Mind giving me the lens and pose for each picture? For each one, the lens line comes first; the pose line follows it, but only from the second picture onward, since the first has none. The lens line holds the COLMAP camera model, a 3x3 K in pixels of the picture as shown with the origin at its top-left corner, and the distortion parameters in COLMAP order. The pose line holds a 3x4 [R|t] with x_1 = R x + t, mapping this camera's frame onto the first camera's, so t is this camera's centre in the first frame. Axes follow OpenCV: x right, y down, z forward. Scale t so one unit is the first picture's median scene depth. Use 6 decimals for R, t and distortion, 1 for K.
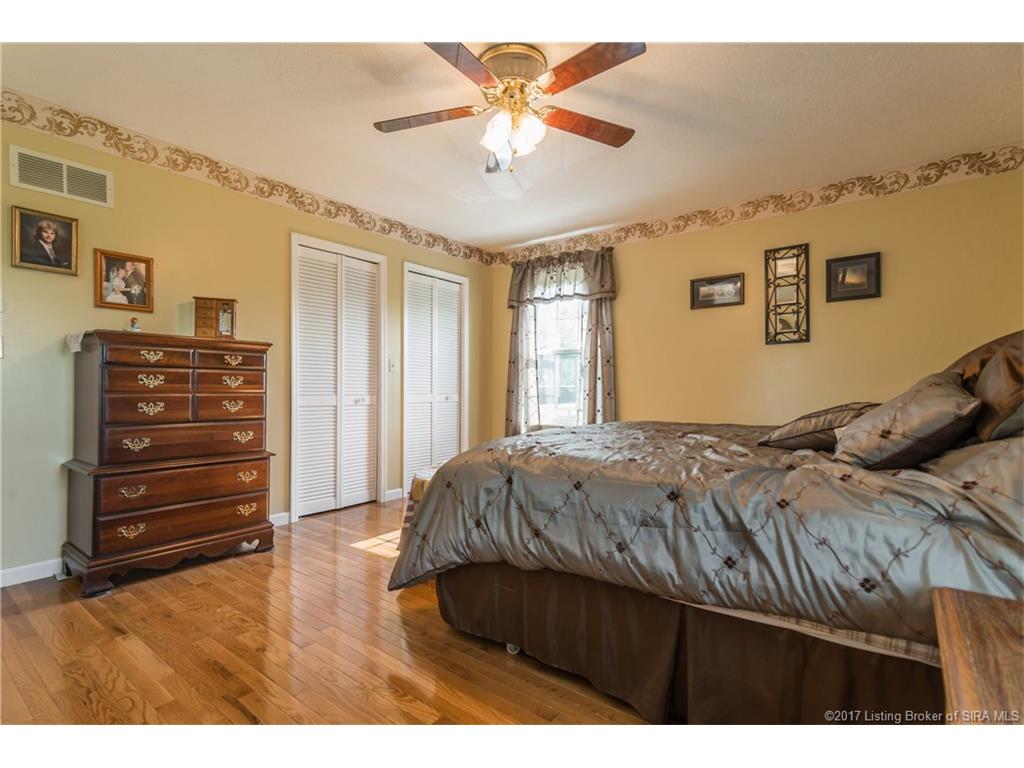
lens RADIAL K [[489.6, 0, 509.1], [0, 489.6, 391.1], [0, 0, 1]] dist [0.014945, 0.000485]
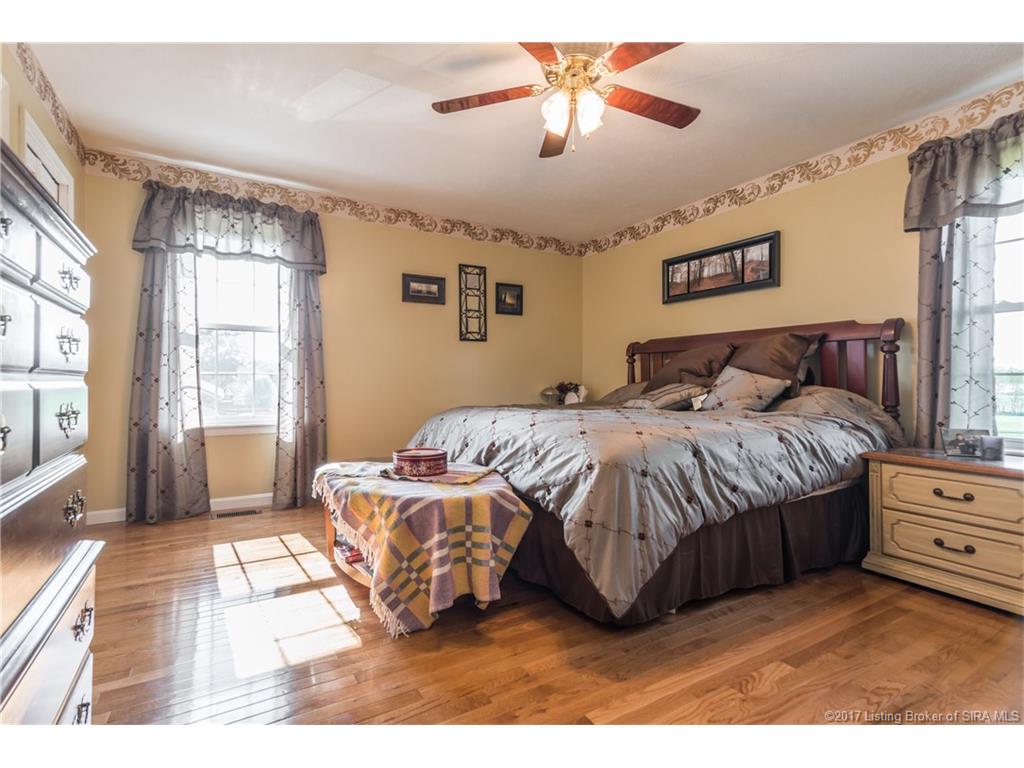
lens RADIAL K [[489.6, 0, 507.8], [0, 489.6, 374.6], [0, 0, 1]] dist [0.014945, 0.000485]
pose [[0.372276, 0.001953, 0.928120, -0.568753], [0.001856, 0.999994, -0.002849, -0.006107], [-0.928120, 0.002784, 0.372270, 0.434149]]
